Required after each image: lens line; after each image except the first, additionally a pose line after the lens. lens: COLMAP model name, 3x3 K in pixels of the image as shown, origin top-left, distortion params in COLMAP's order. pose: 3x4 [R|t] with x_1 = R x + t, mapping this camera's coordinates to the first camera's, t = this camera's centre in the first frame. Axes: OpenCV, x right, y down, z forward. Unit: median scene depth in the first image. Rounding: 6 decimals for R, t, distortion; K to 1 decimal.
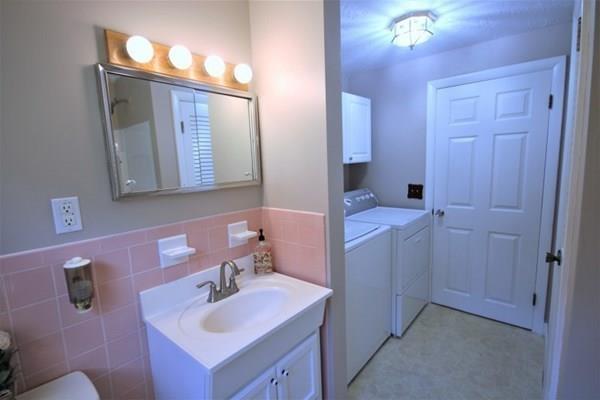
lens RADIAL K [[278.0, 0, 300.0], [0, 278.0, 200.0], [0, 0, 1]] dist [0.002248, -0.008899]
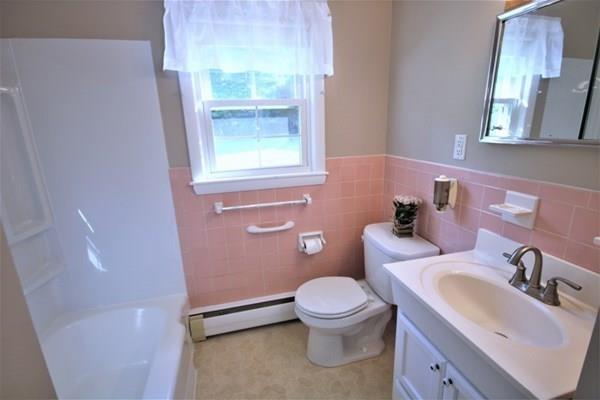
lens RADIAL K [[282.9, 0, 300.0], [0, 282.9, 200.0], [0, 0, 1]] dist [-0.000800, -0.006532]
pose [[-0.562279, 0.259766, -0.785088, 0.826930], [-0.065768, 0.932327, 0.355586, -0.154419], [0.824328, 0.251573, -0.507144, 1.106899]]
